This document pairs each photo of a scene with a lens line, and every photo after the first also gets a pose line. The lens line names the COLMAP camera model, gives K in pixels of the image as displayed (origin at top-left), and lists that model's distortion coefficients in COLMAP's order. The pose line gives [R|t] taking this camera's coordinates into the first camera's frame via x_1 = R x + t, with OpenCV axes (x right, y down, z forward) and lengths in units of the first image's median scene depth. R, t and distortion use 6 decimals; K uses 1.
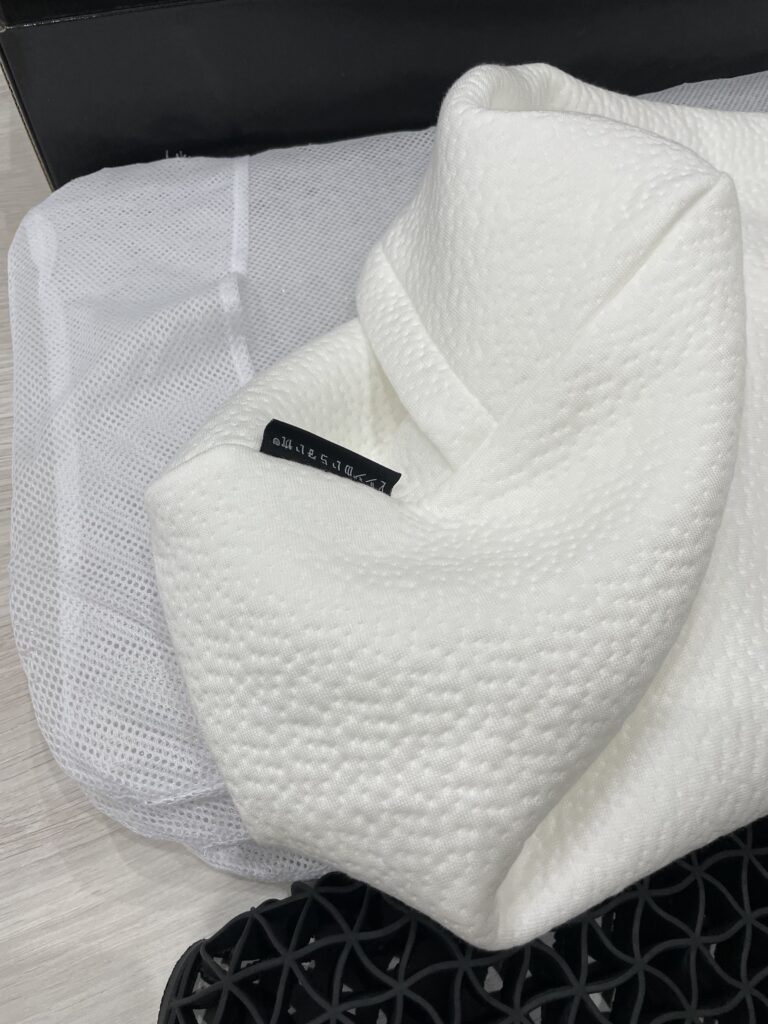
lens RADIAL K [[774.4, 0, 386.8], [0, 774.4, 513.1], [0, 0, 1]] dist [0.066538, -0.116344]
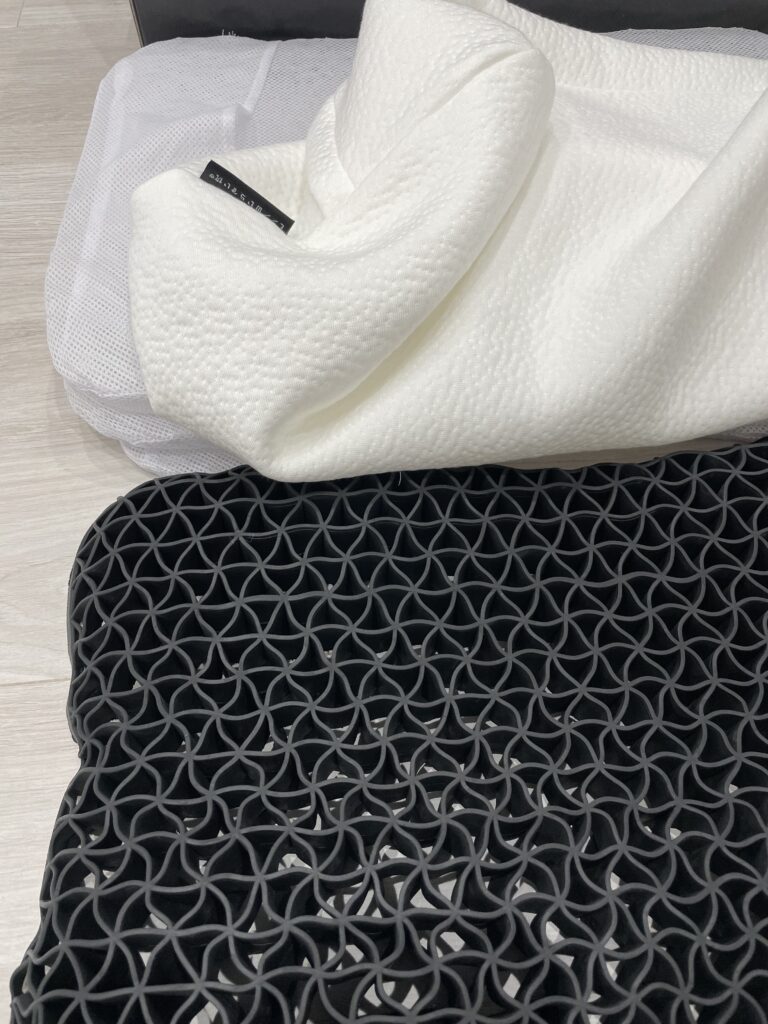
lens RADIAL K [[774.4, 0, 383.9], [0, 774.4, 509.5], [0, 0, 1]] dist [0.066538, -0.116344]
pose [[0.976041, 0.181549, -0.119930, 0.572418], [-0.181048, 0.983357, 0.015153, 0.542899], [0.120685, 0.006923, 0.992667, -0.601883]]
